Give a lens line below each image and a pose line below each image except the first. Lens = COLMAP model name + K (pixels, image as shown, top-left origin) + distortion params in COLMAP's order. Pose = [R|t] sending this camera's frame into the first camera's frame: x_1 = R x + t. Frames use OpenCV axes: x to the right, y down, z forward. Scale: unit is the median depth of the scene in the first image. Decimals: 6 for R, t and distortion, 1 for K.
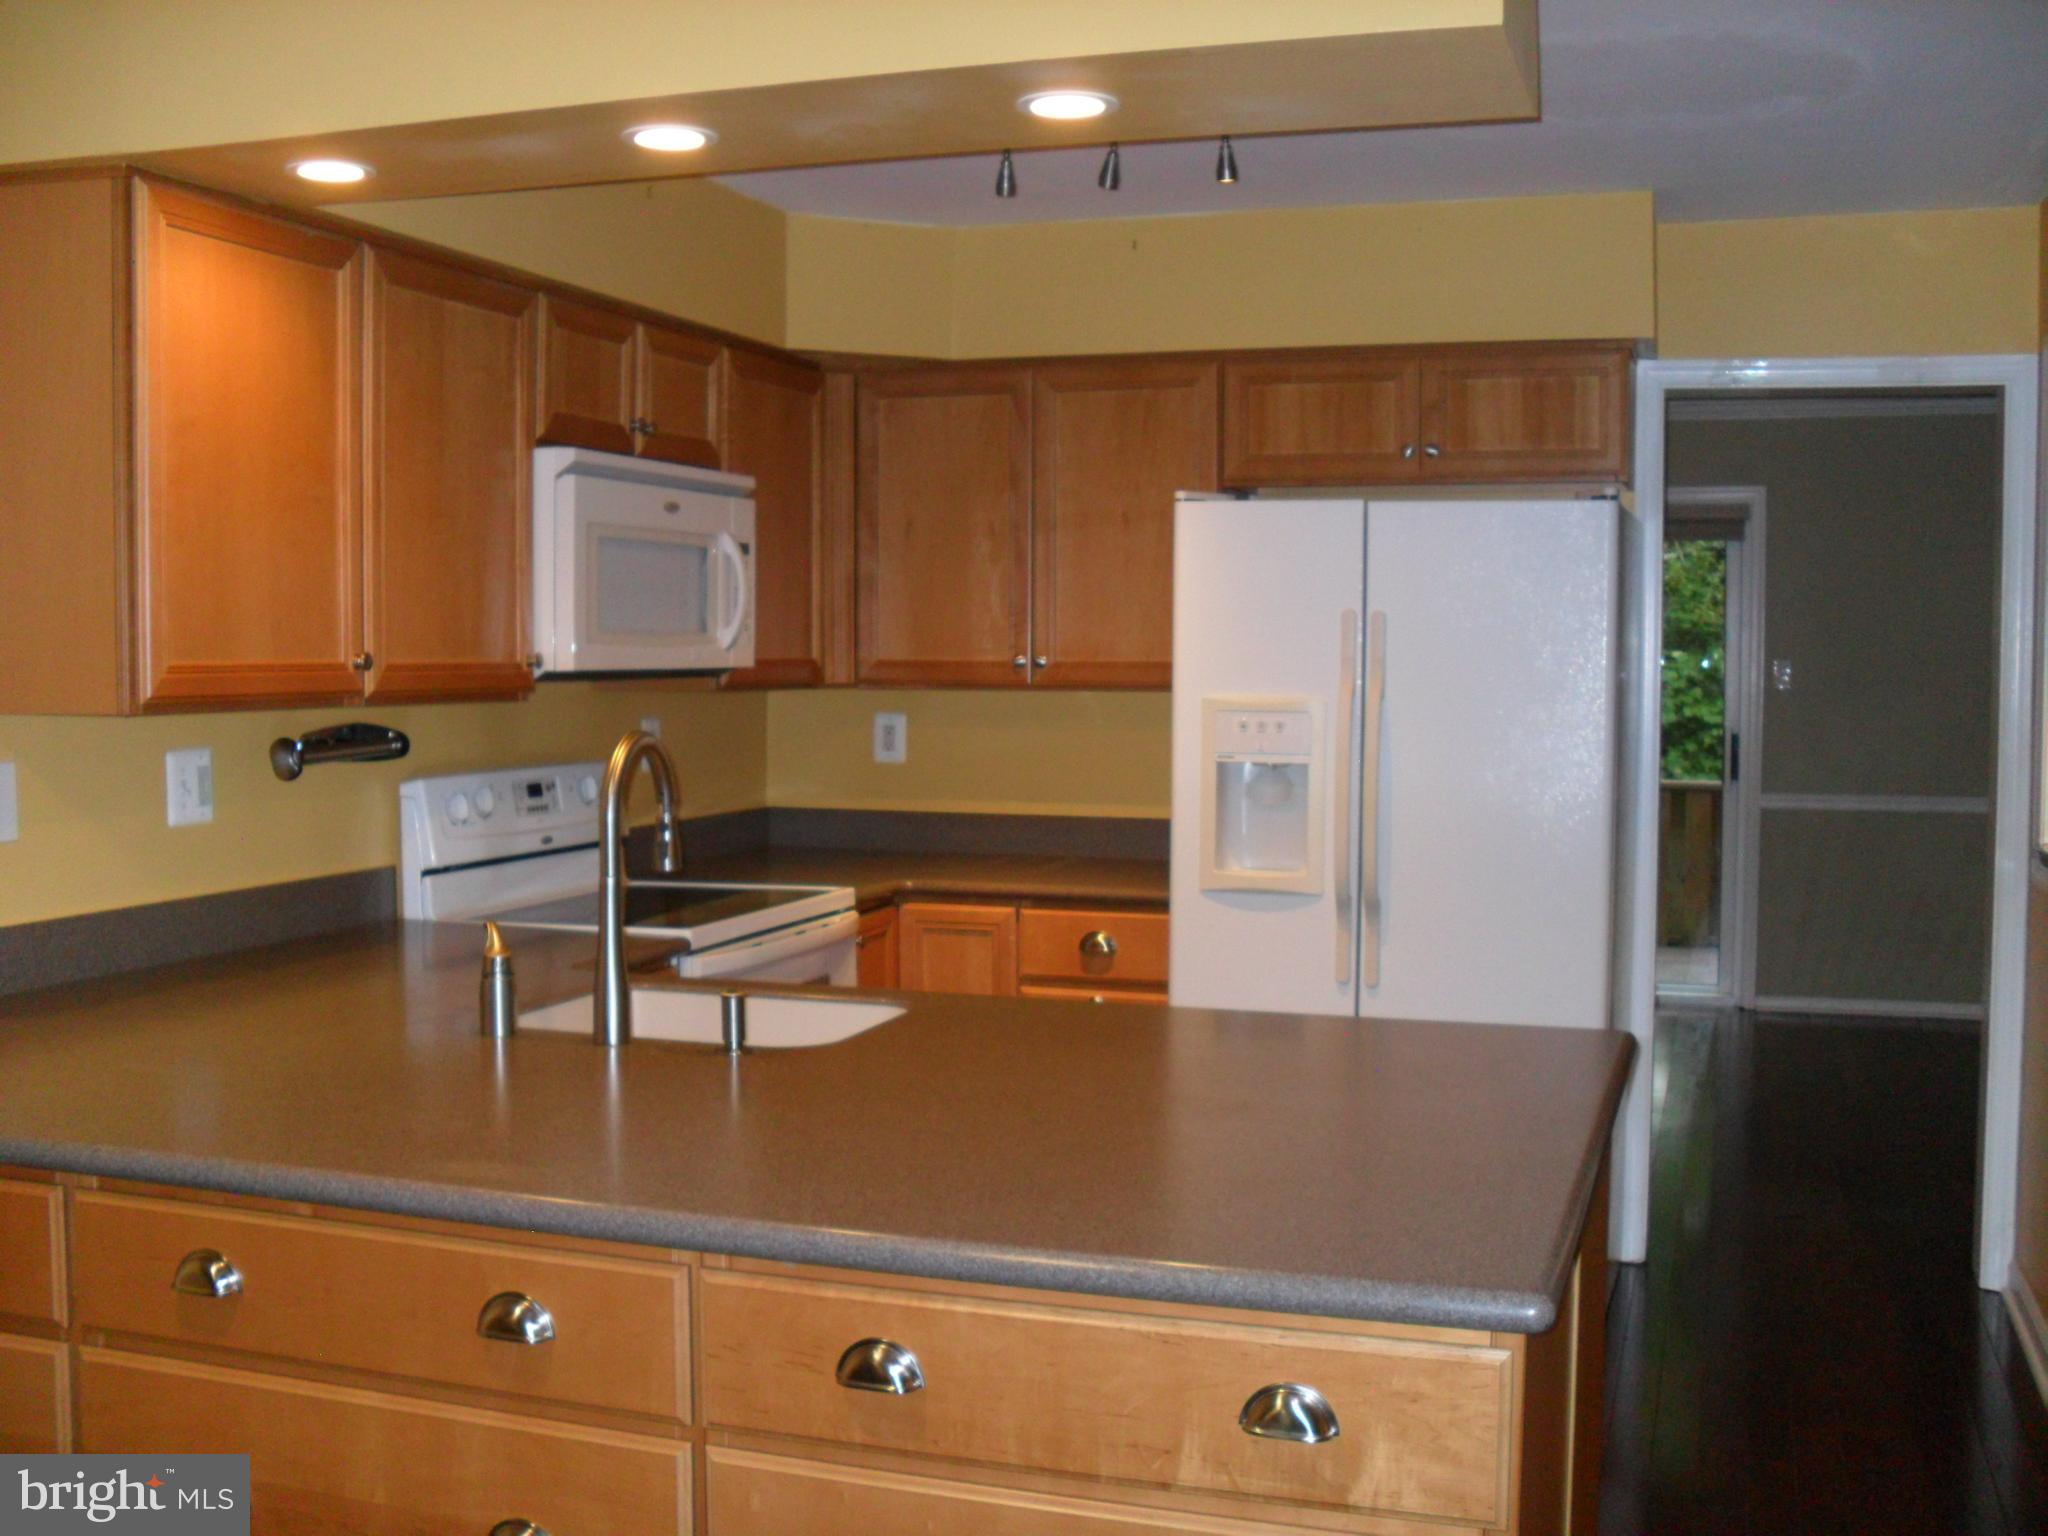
lens RADIAL K [[2172.1, 0, 1024.0], [0, 2172.1, 768.0], [0, 0, 1]] dist [-0.127164, 0.014141]
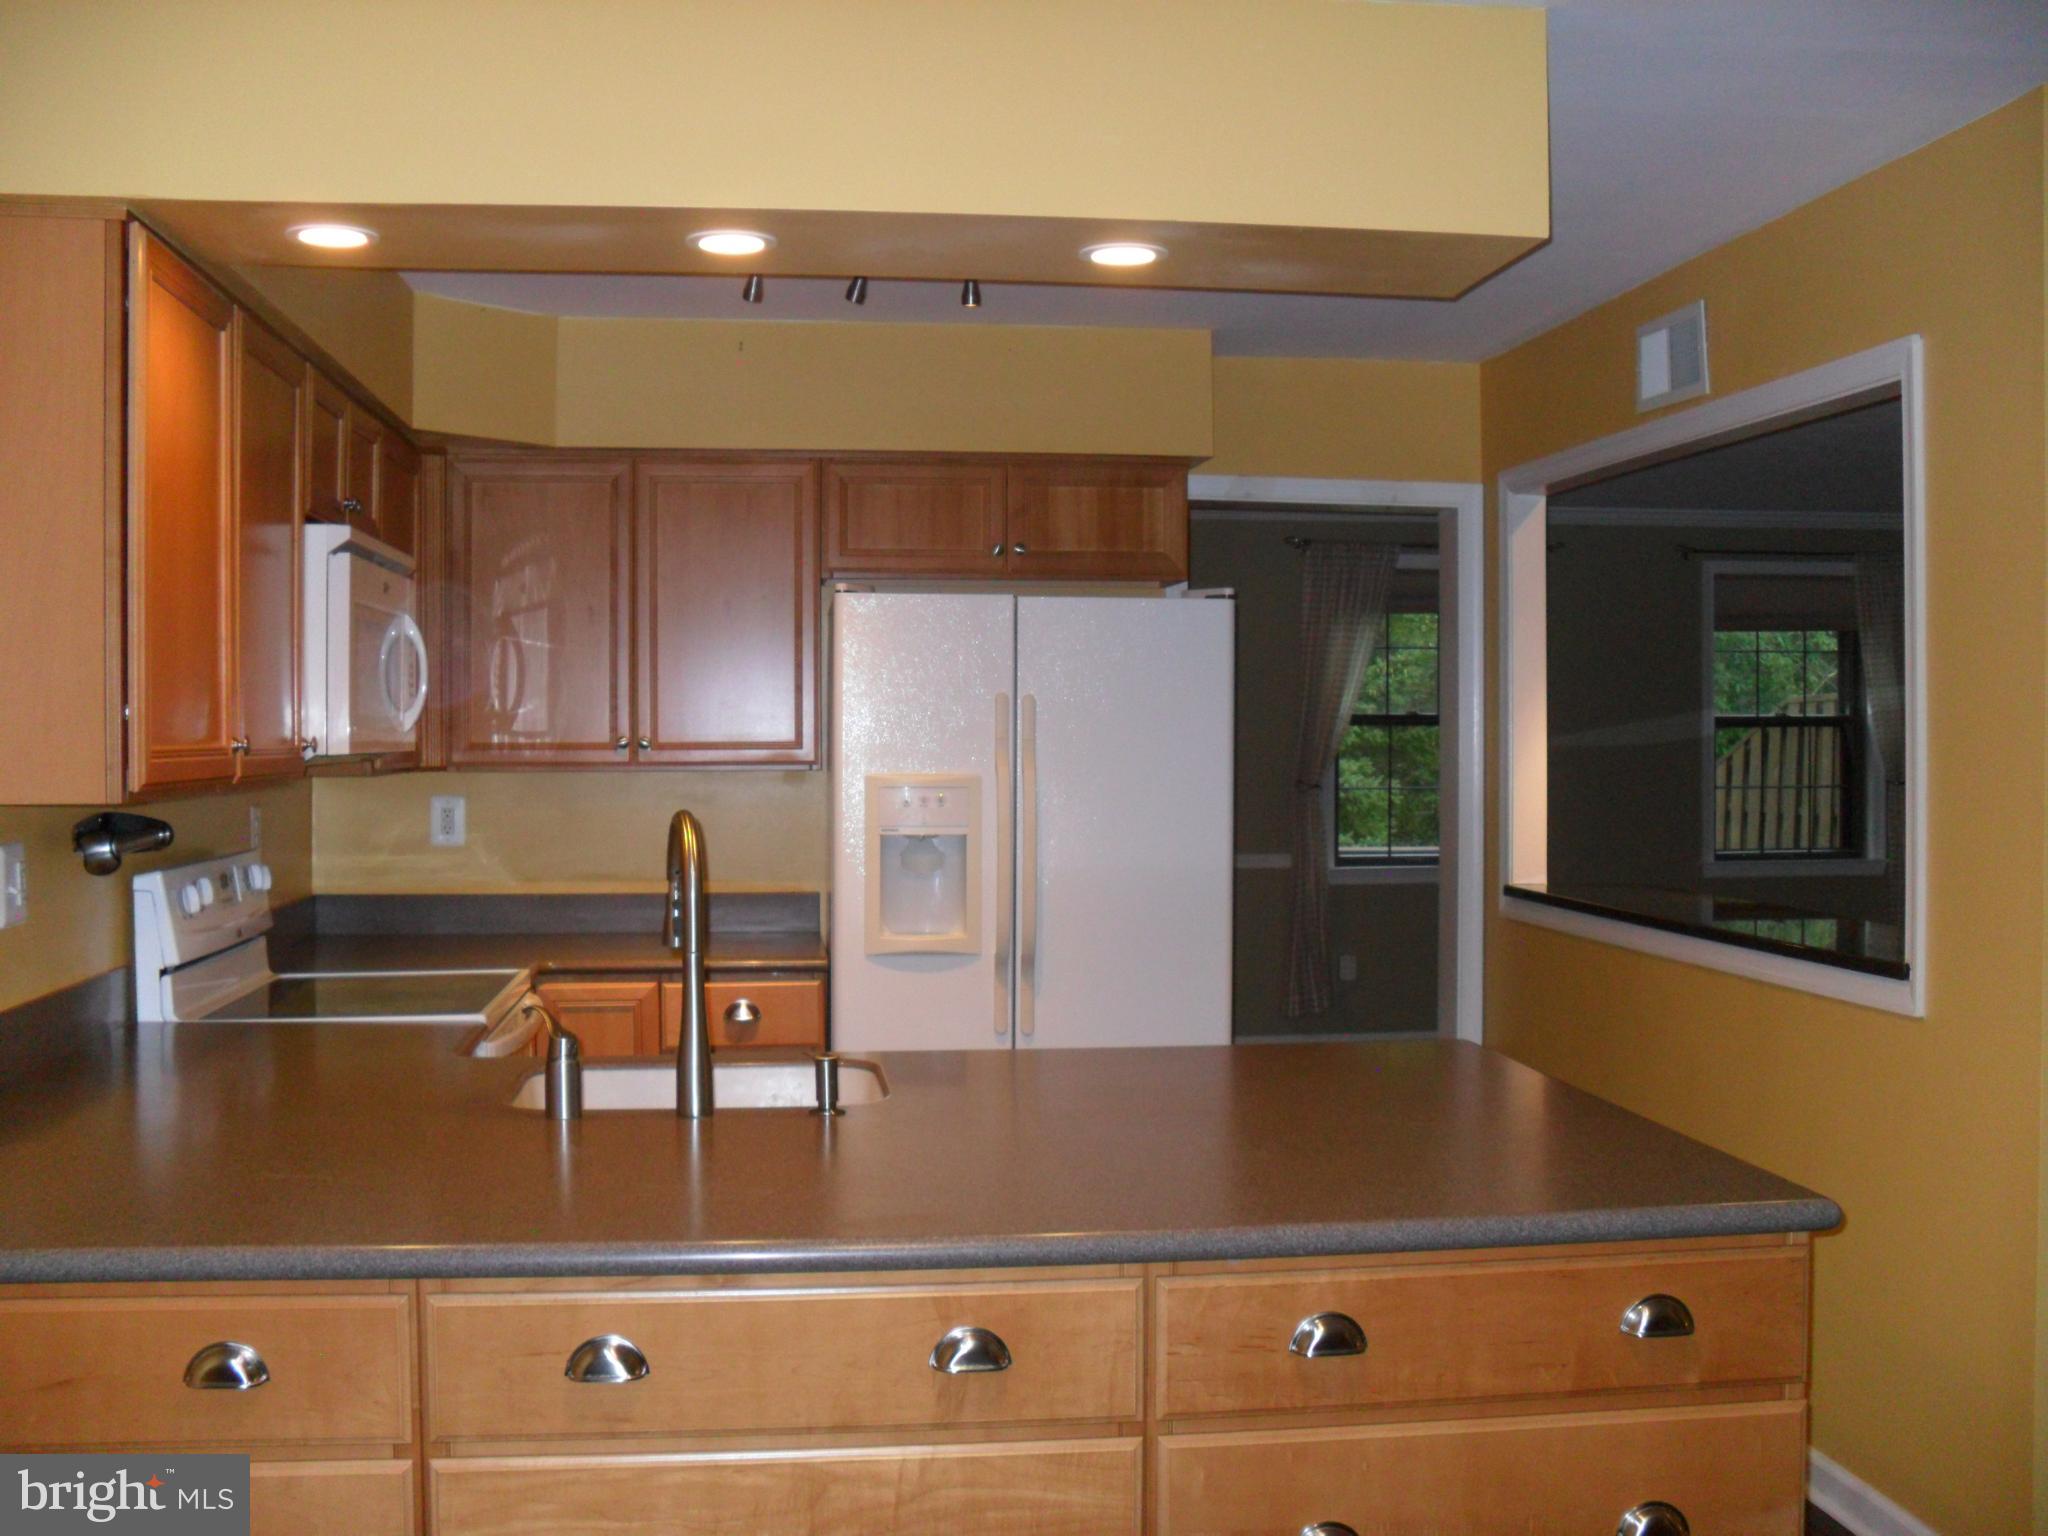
lens RADIAL K [[2172.1, 0, 1024.0], [0, 2172.1, 768.0], [0, 0, 1]] dist [-0.127164, 0.014141]
pose [[0.899285, -0.011078, 0.437222, -0.322032], [0.027372, 0.999145, -0.030985, -0.000669], [-0.436505, 0.039832, 0.898820, 0.001318]]
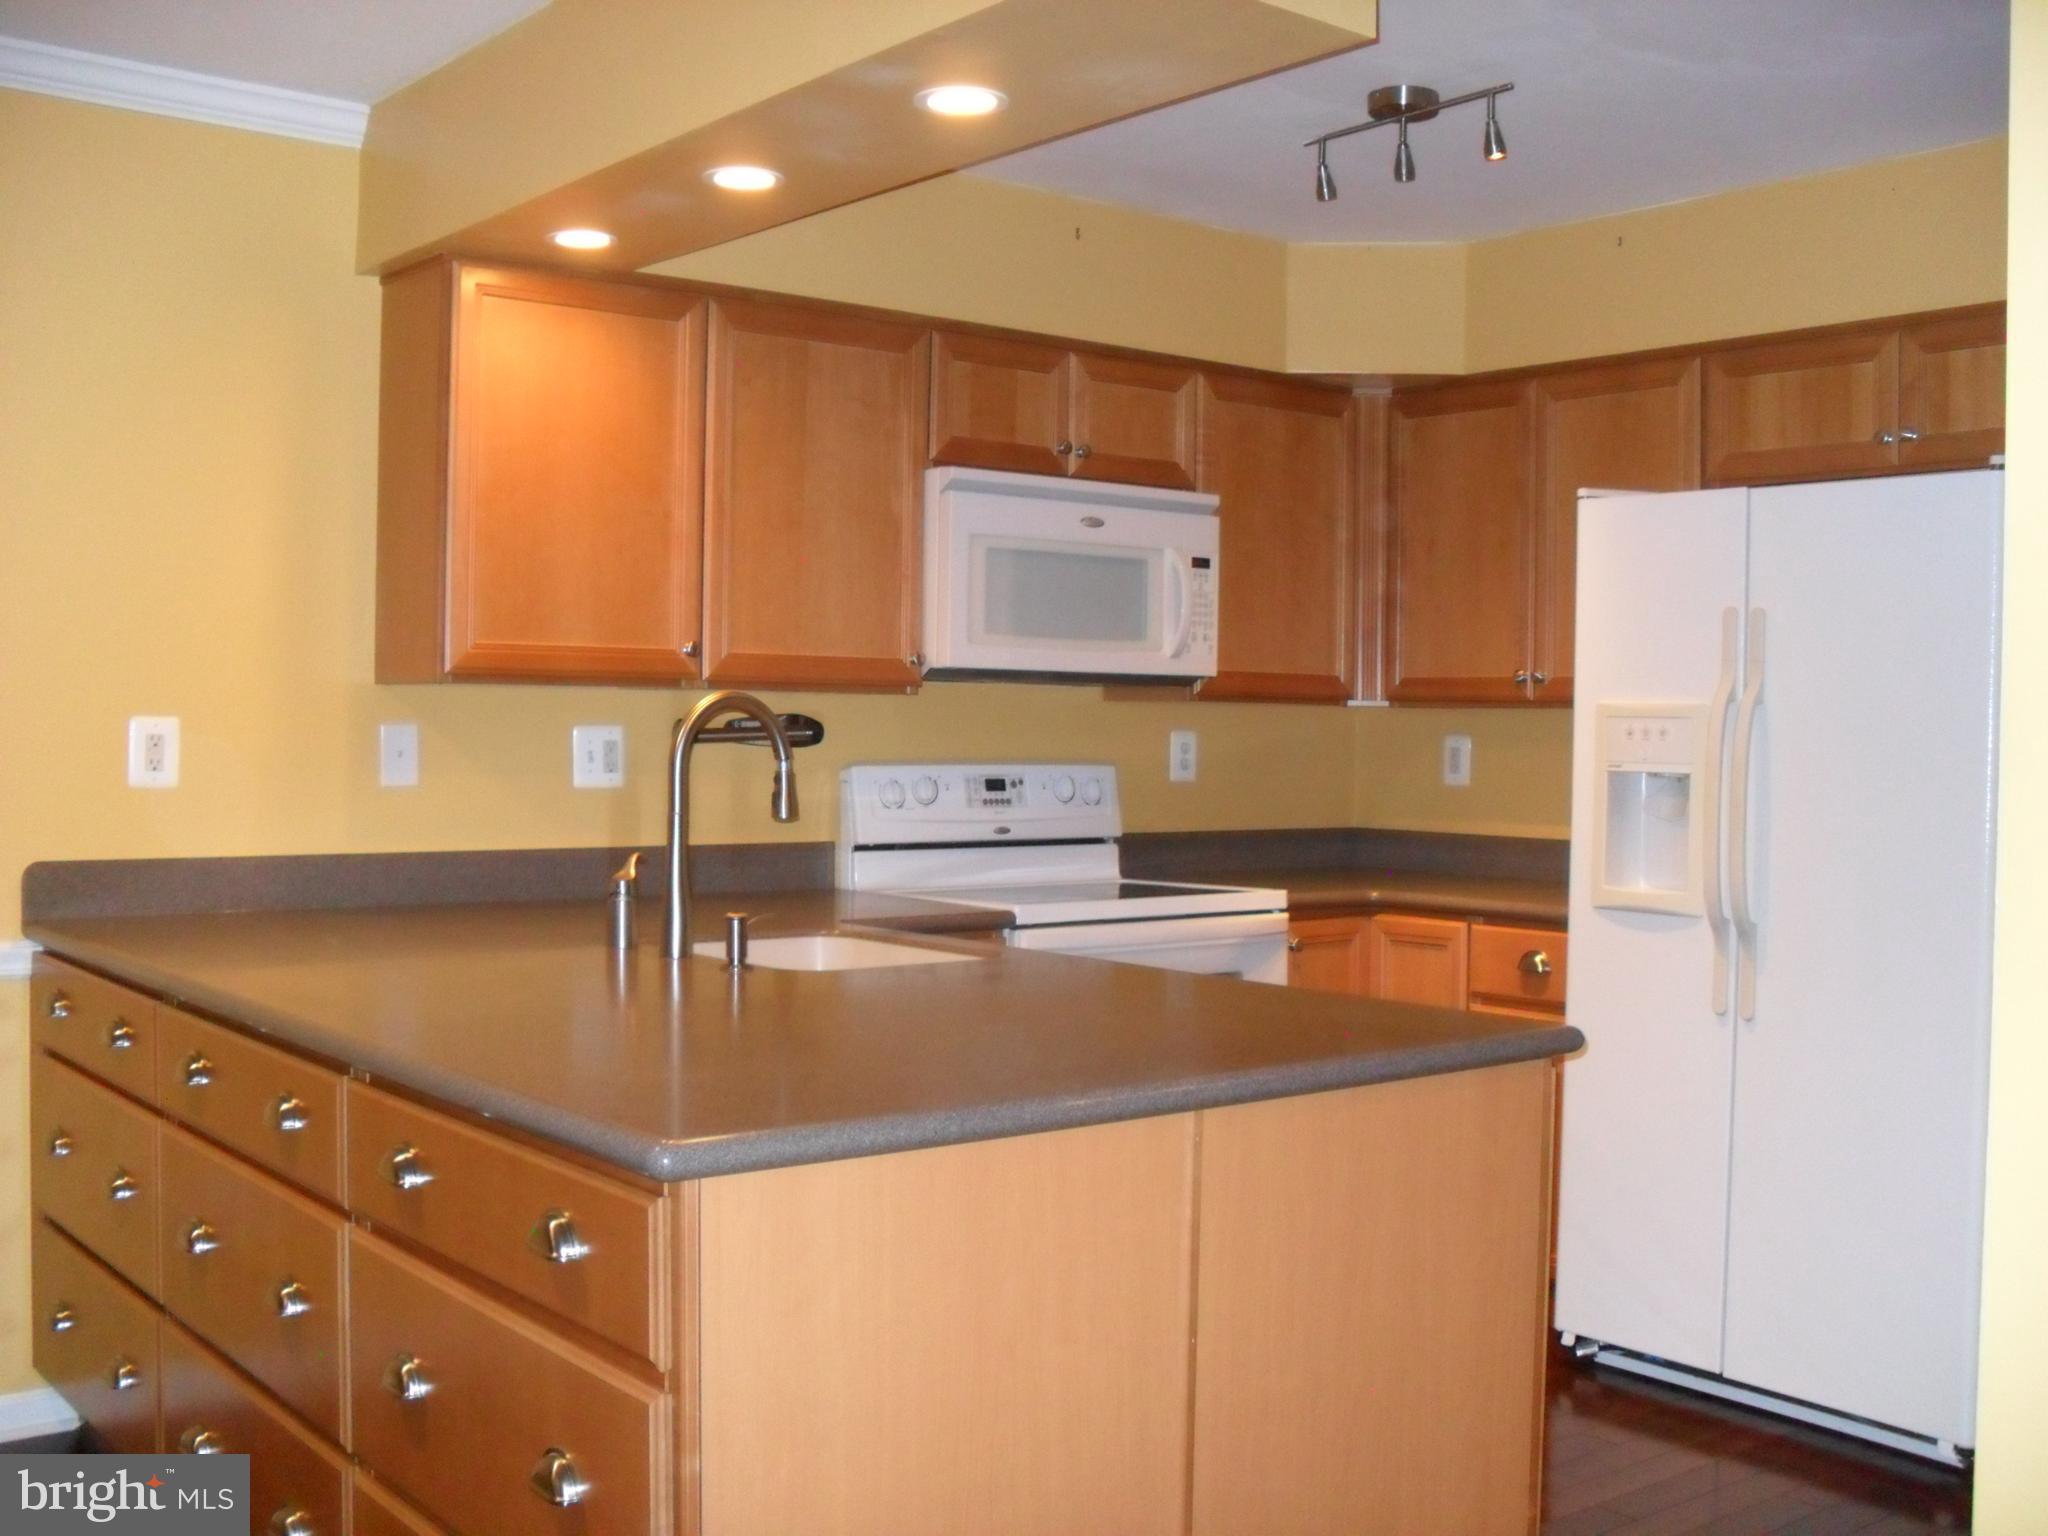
lens RADIAL K [[2162.1, 0, 1067.4], [0, 2162.1, 820.0], [0, 0, 1]] dist [-0.136436, 0.002263]
pose [[0.851867, 0.029338, -0.522935, 0.384485], [-0.039356, 0.999193, -0.008053, 0.035999], [0.522277, 0.027440, 0.852334, 0.080677]]
